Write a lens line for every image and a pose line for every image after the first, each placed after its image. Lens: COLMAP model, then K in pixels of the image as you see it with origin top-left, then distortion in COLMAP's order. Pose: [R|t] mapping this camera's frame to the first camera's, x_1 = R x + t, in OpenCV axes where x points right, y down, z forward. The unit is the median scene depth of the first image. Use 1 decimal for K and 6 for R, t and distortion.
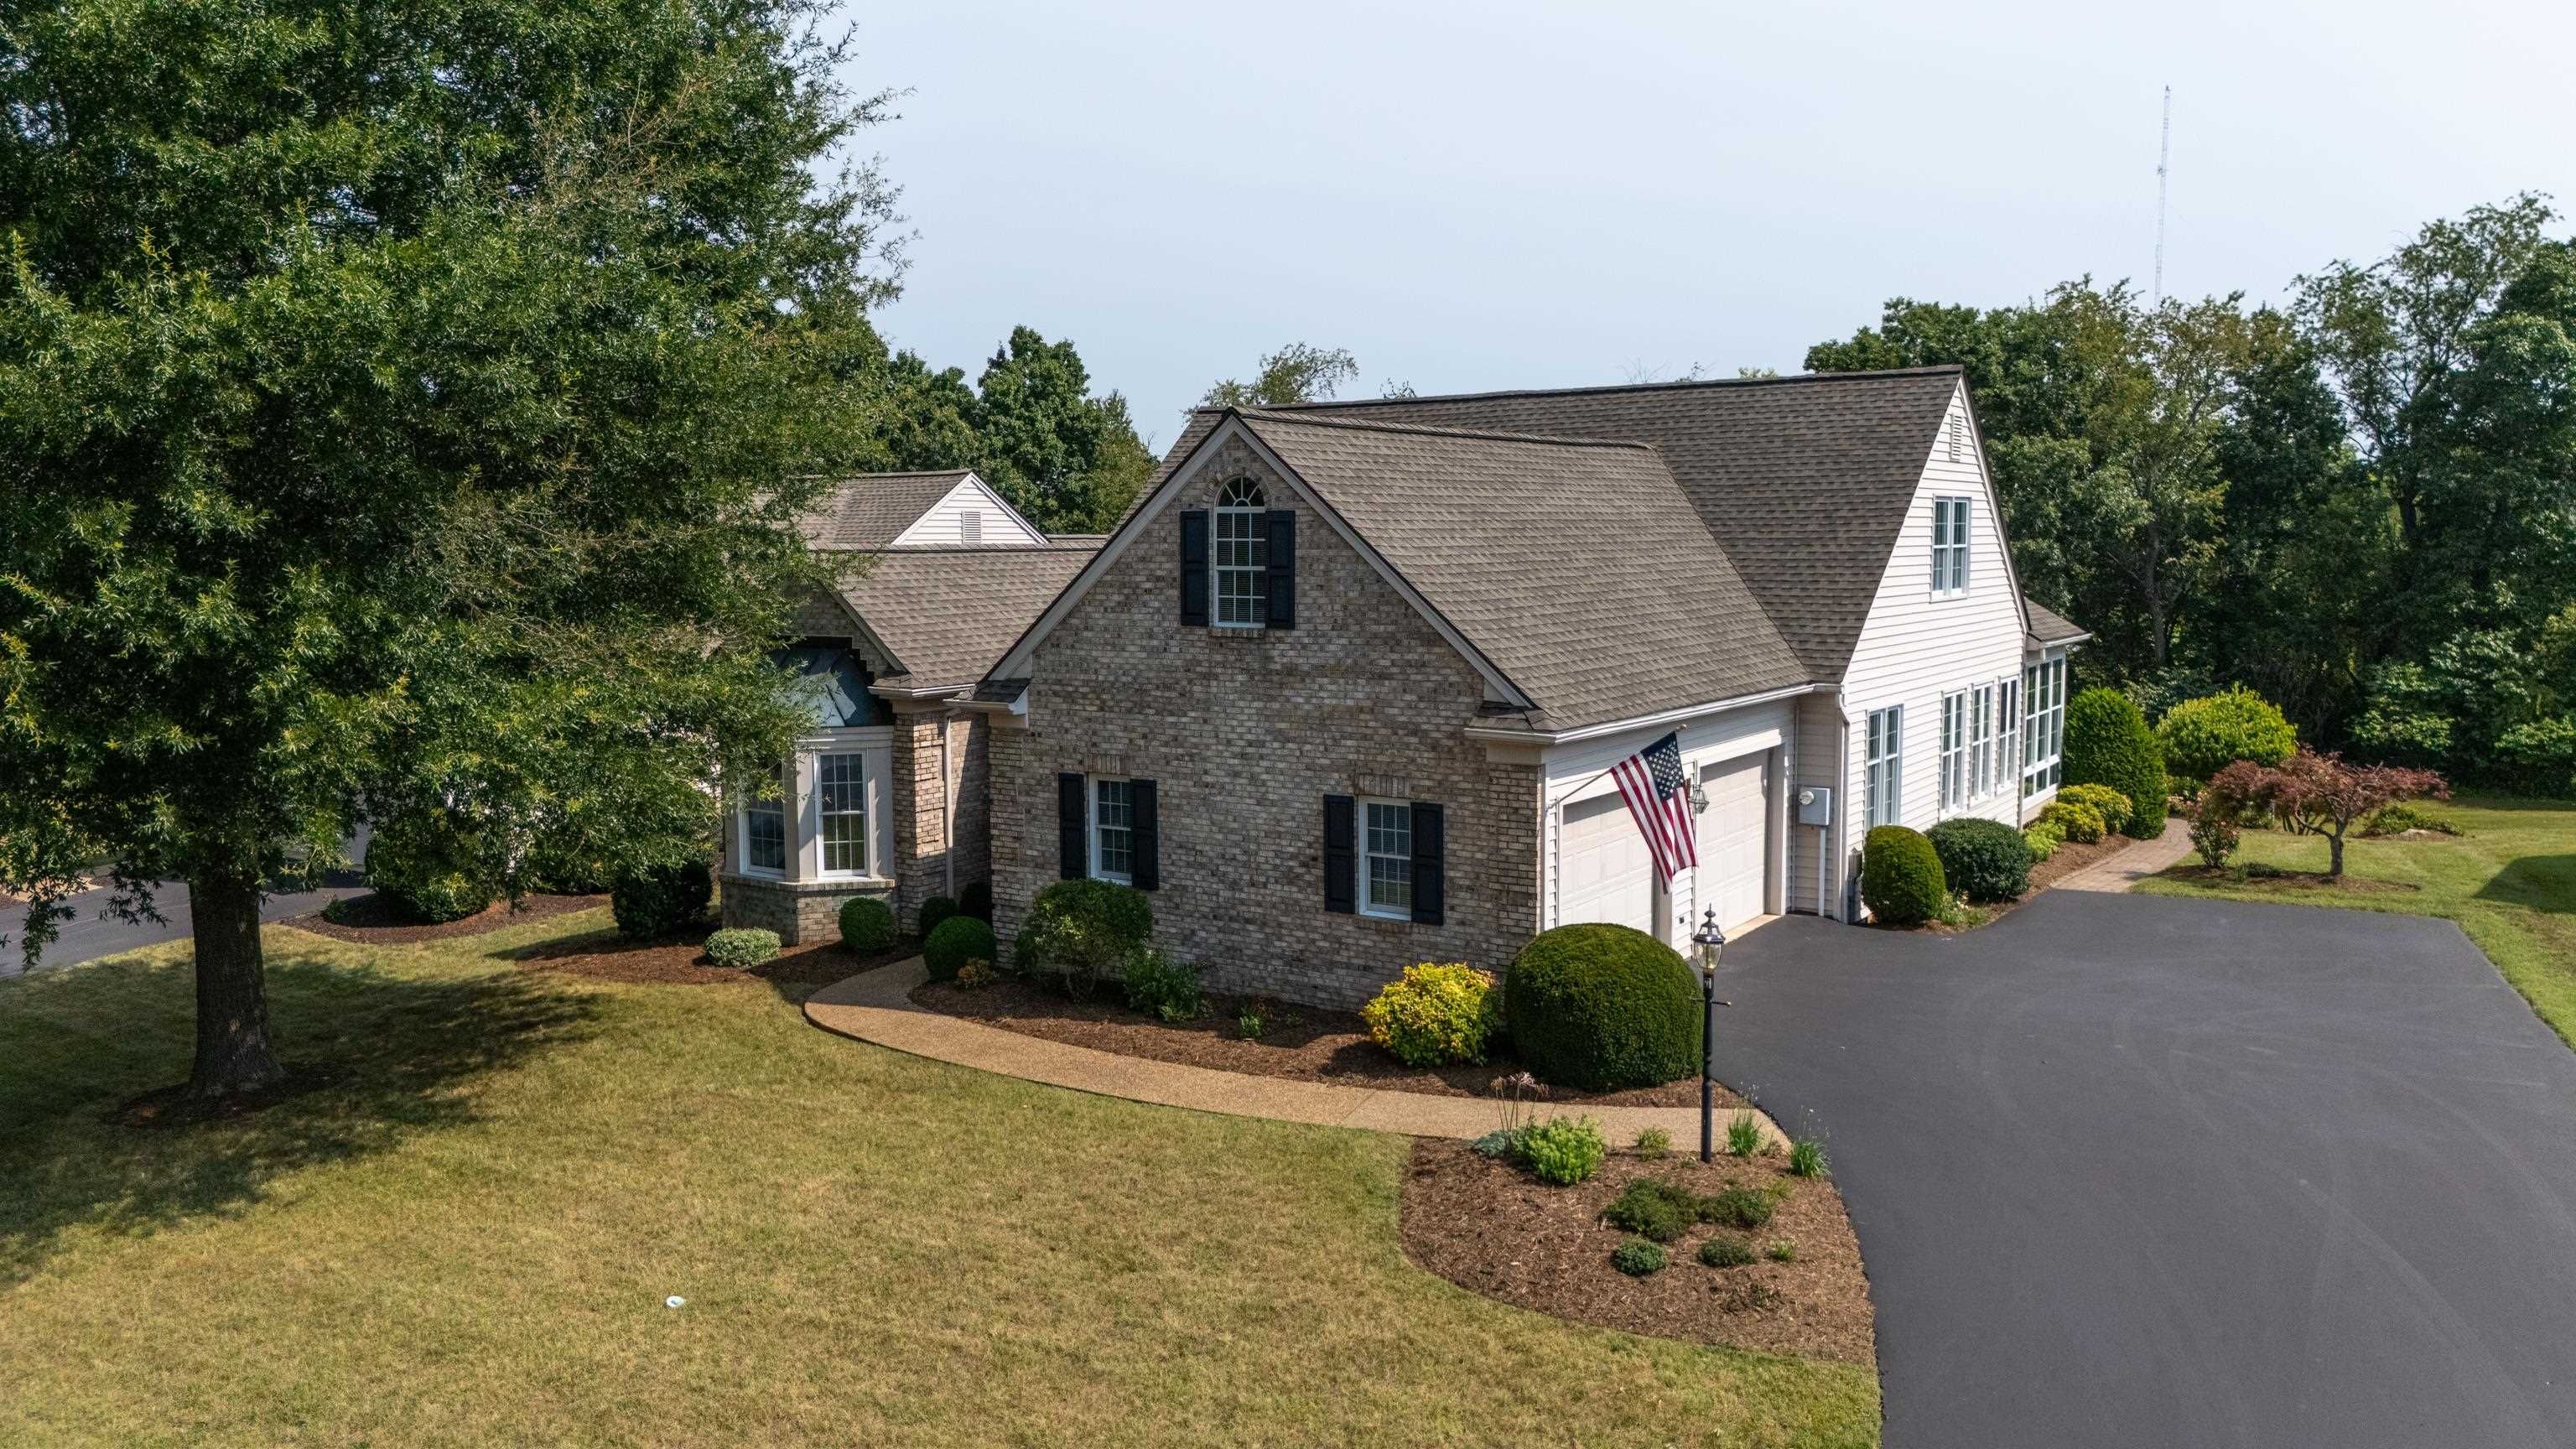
lens RADIAL K [[1916.3, 0, 1290.5], [0, 1916.3, 711.2], [0, 0, 1]] dist [0.052745, -0.043436]
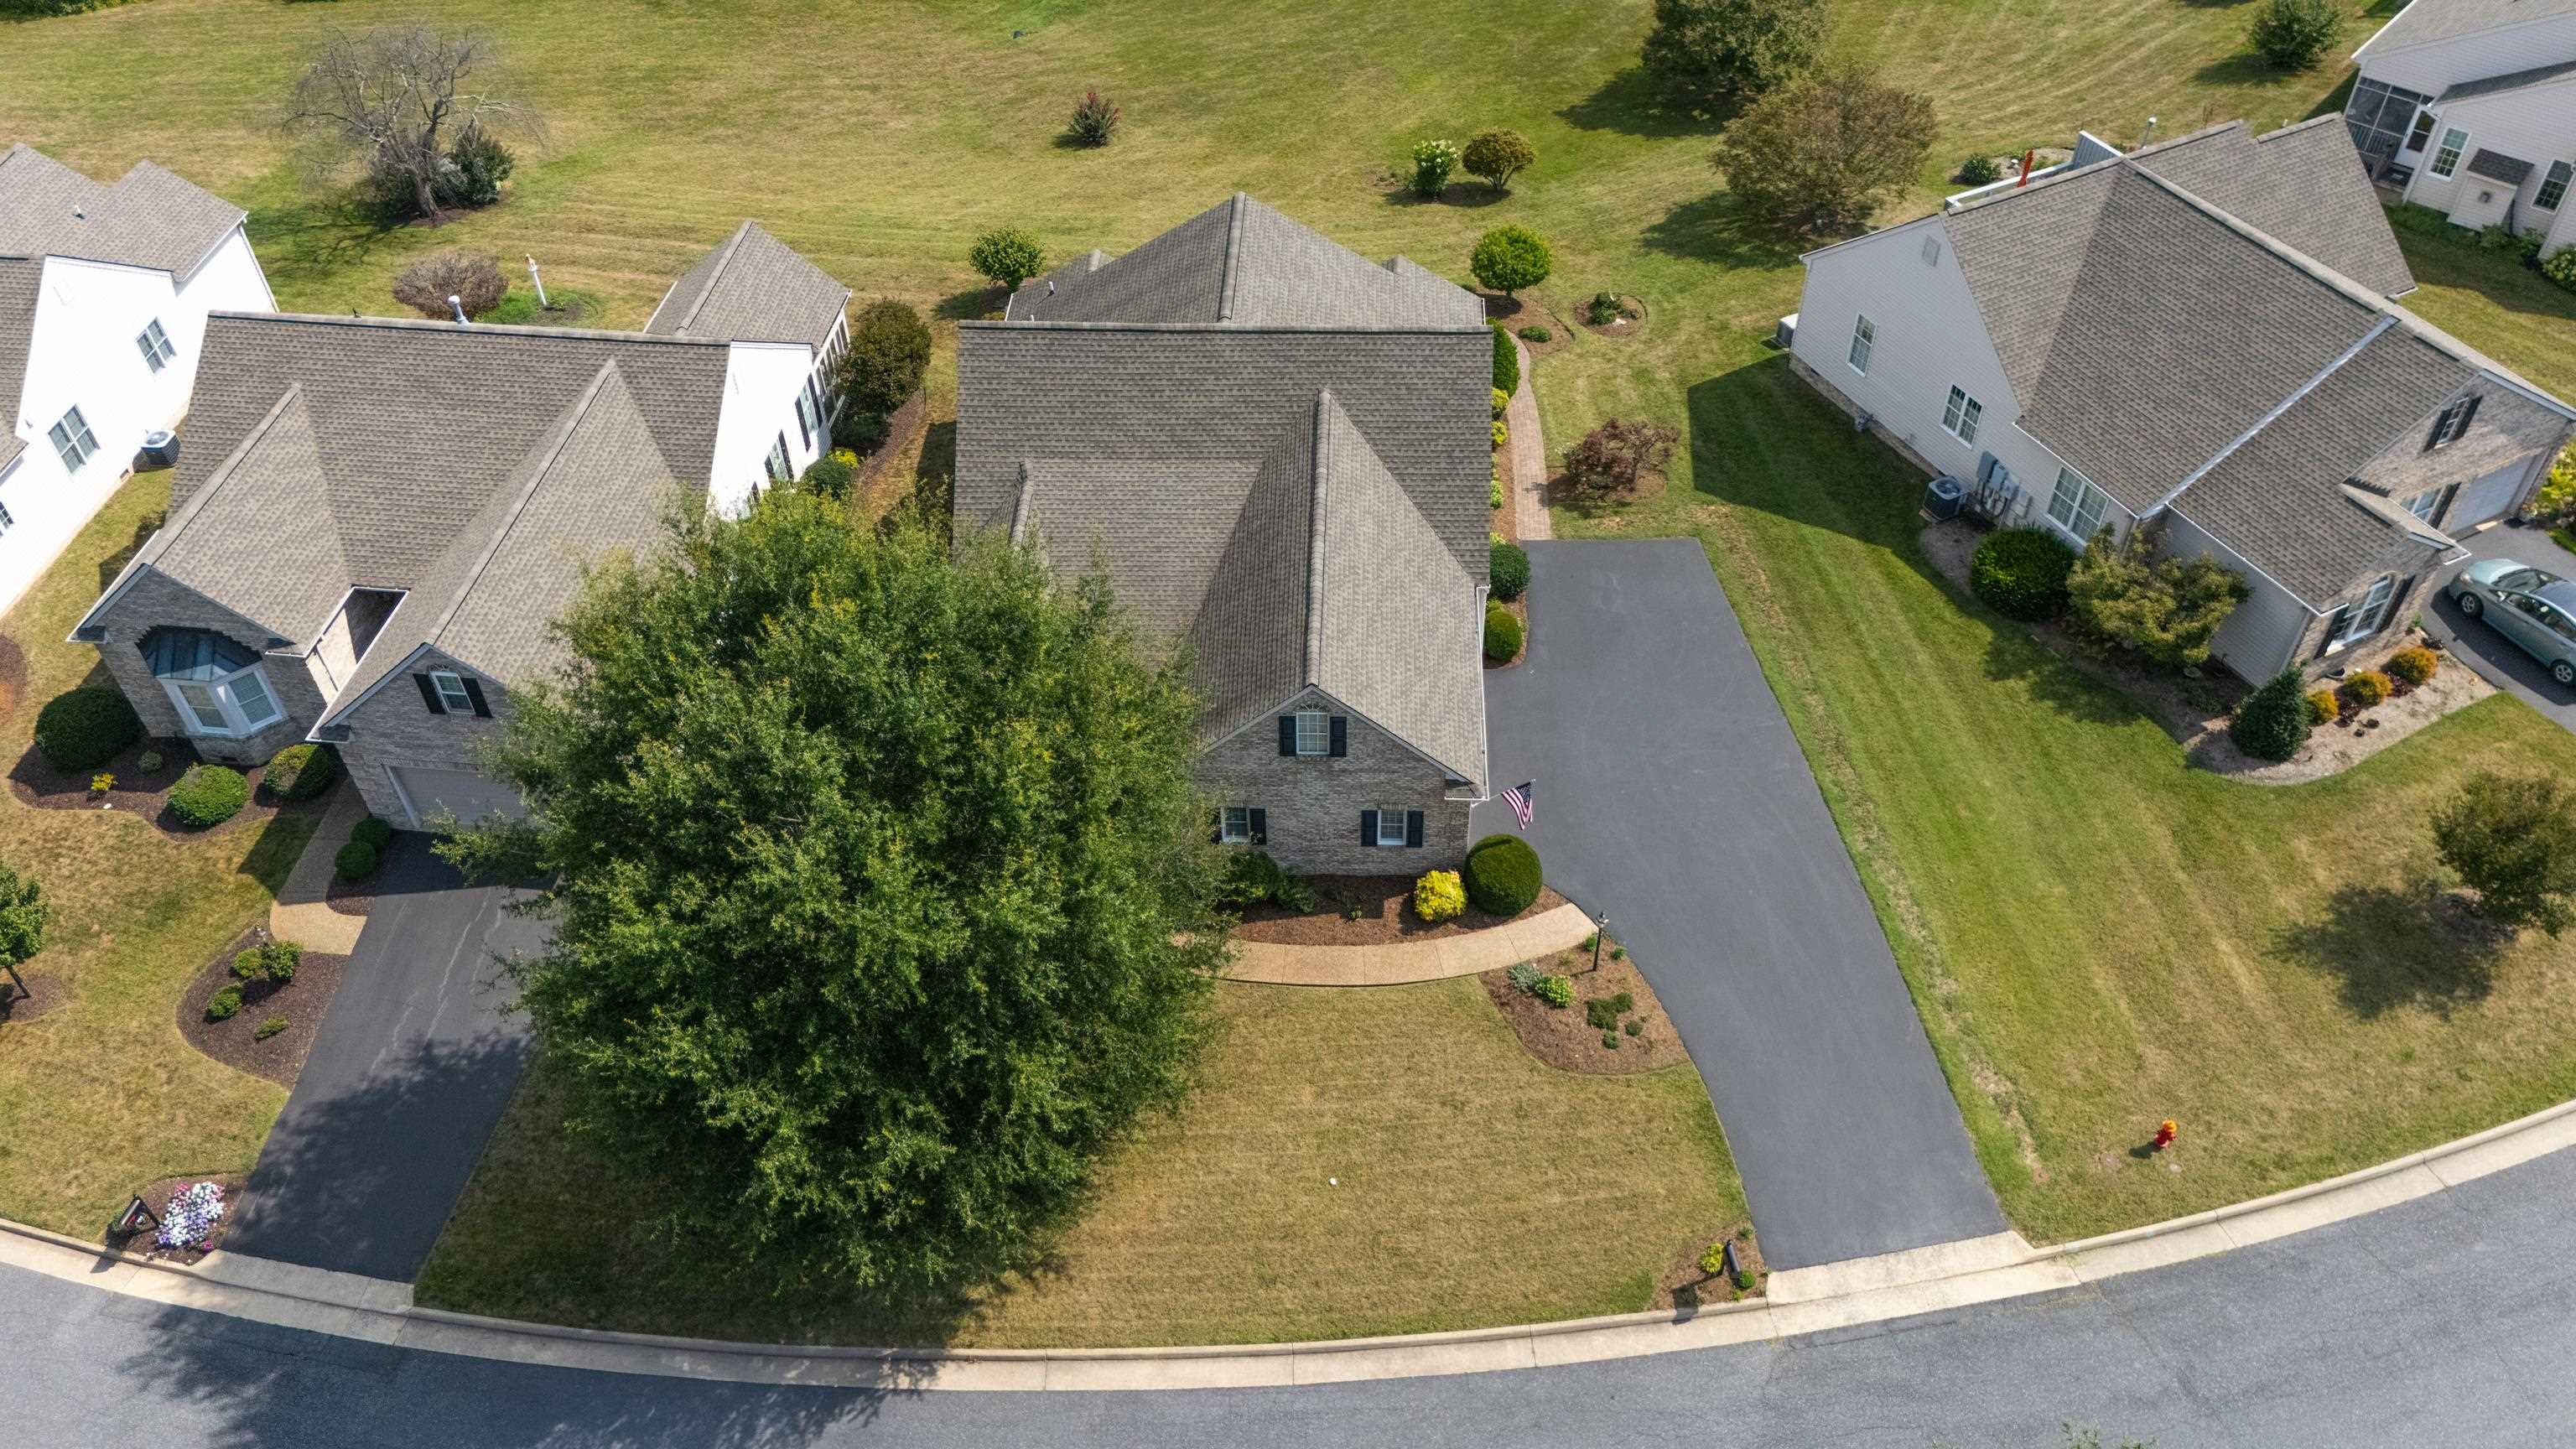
lens RADIAL K [[1916.3, 0, 1289.9], [0, 1916.3, 721.0], [0, 0, 1]] dist [0.052745, -0.043436]
pose [[0.852443, -0.369690, 0.369690, -0.766700], [0.057019, 0.768628, 0.637150, -1.334399], [-0.519702, -0.522055, 0.676290, -0.359145]]
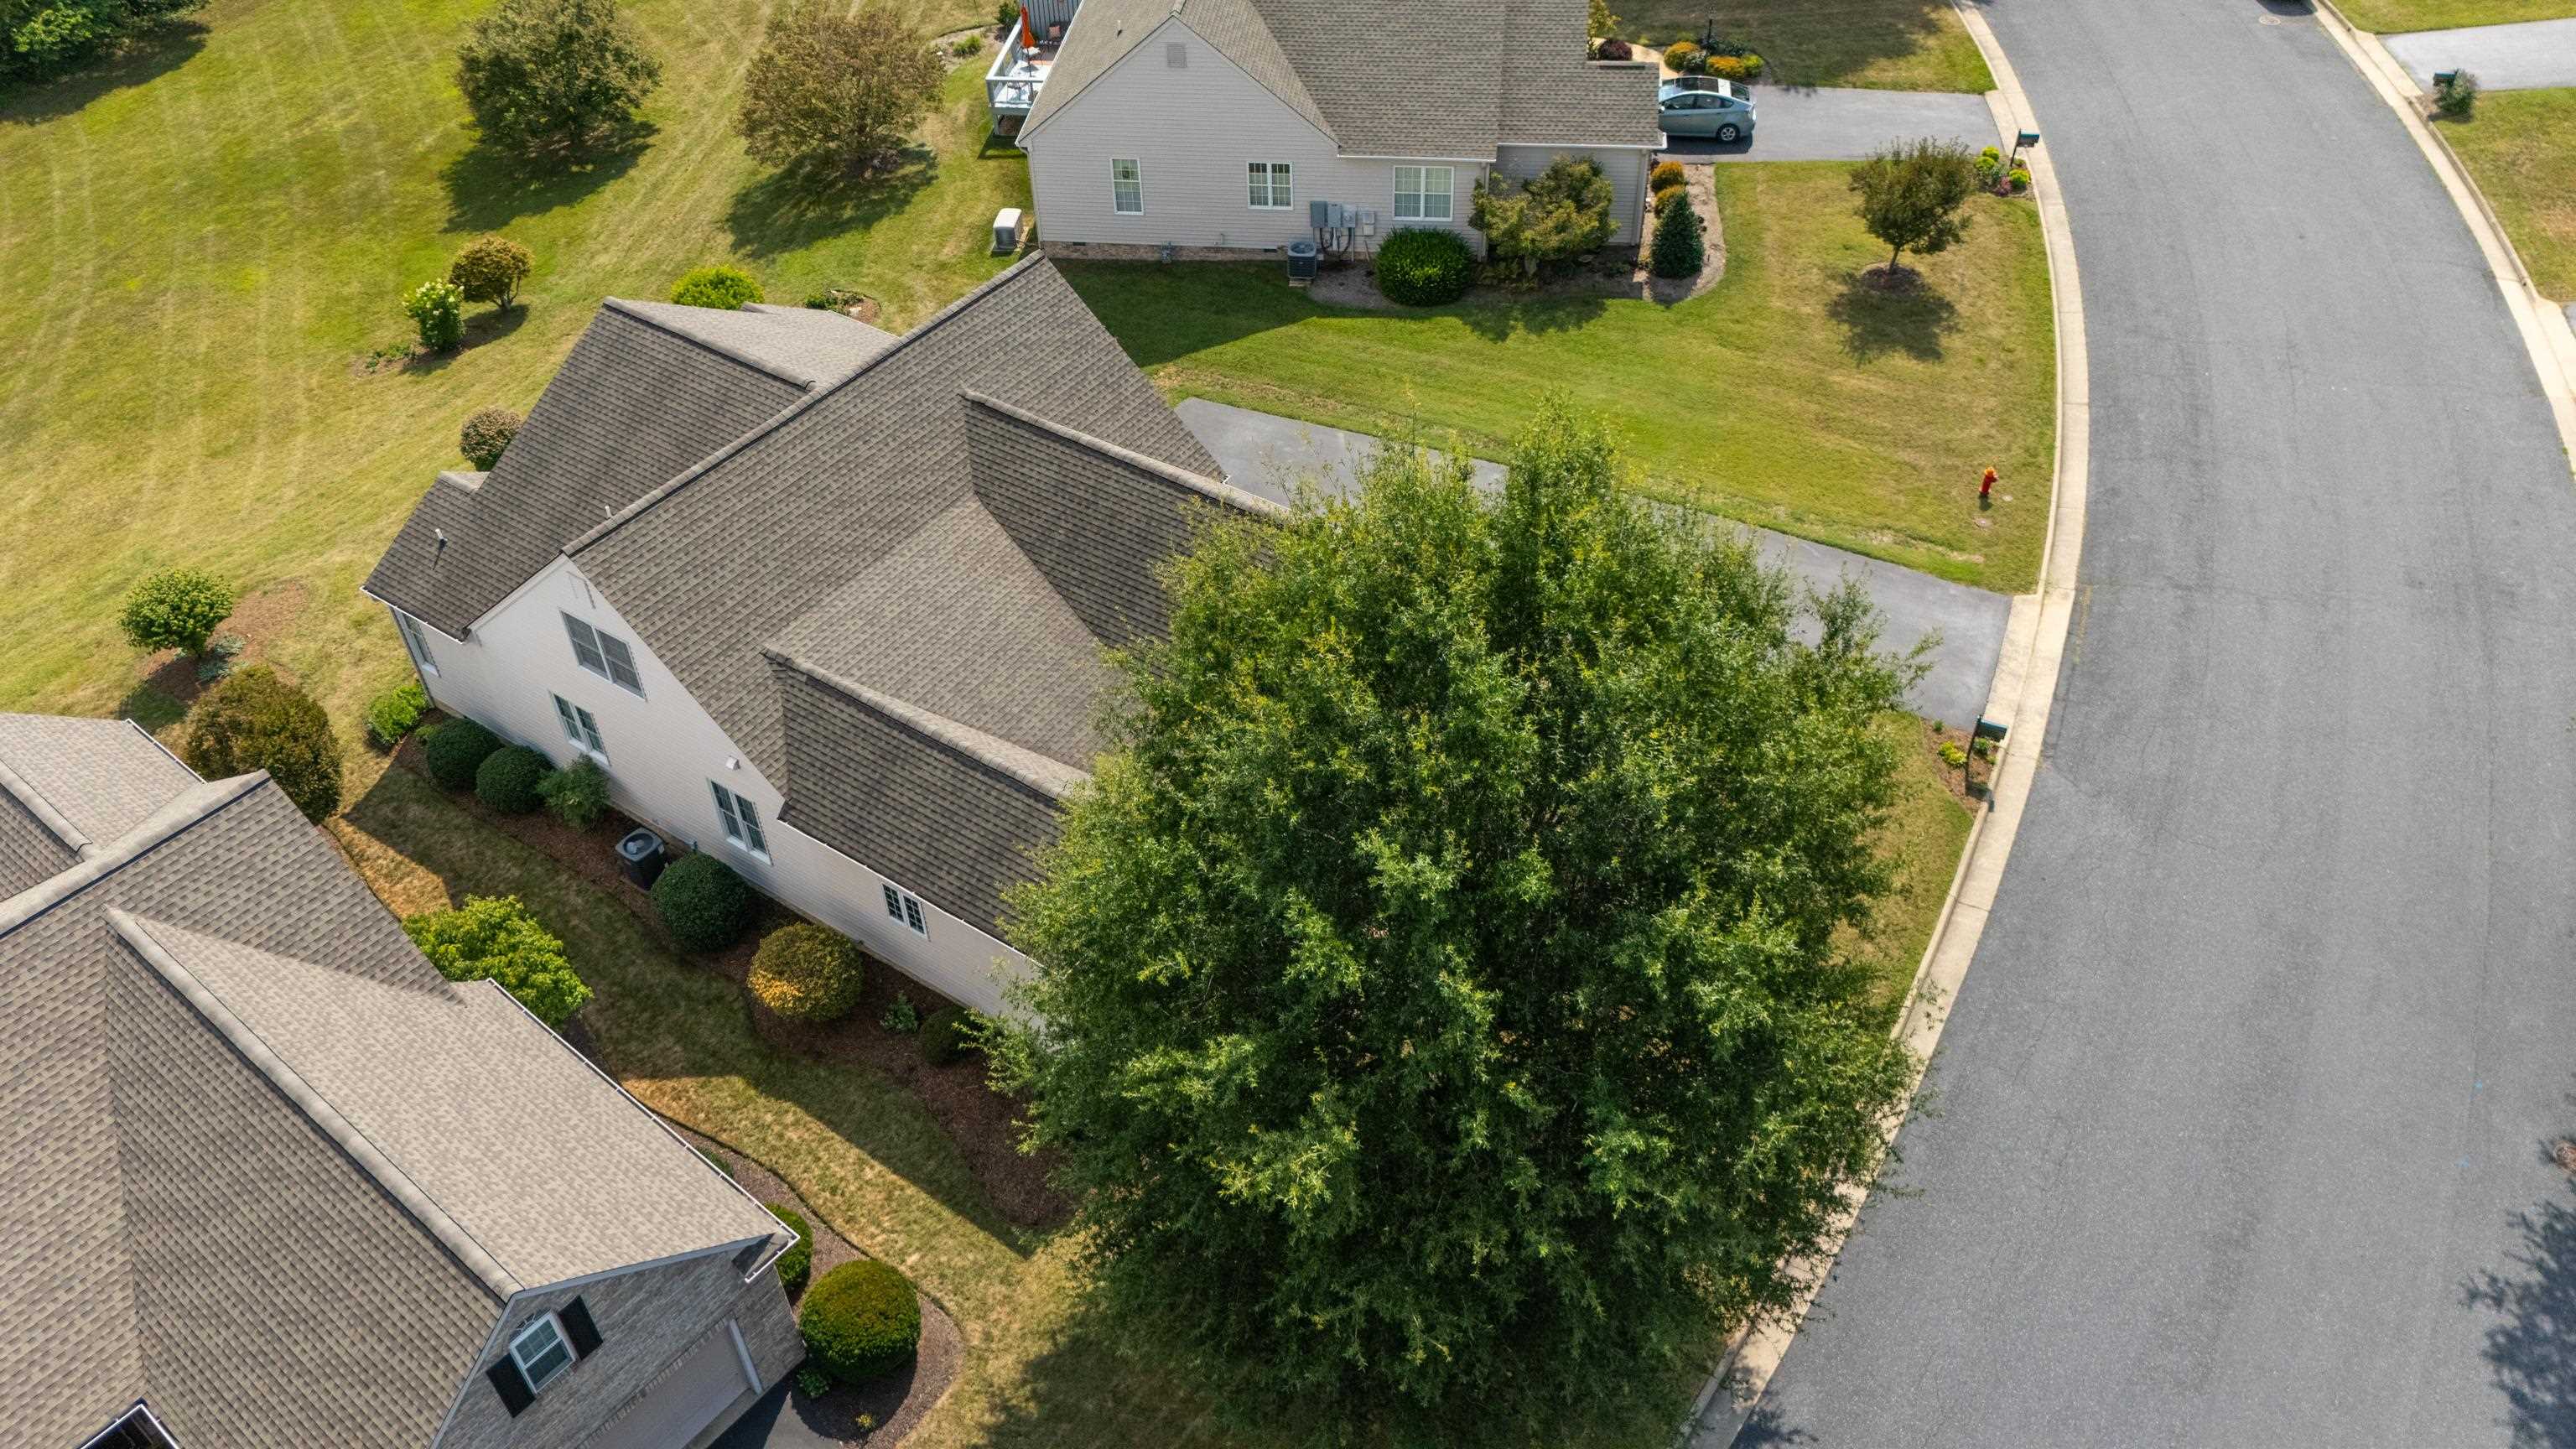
lens RADIAL K [[1916.3, 0, 1293.0], [0, 1916.3, 718.3], [0, 0, 1]] dist [0.052745, -0.043436]
pose [[0.021196, -0.663378, 0.747984, -1.411686], [0.113731, 0.744895, 0.657416, -1.179521], [-0.993286, 0.071134, 0.091235, 0.875034]]
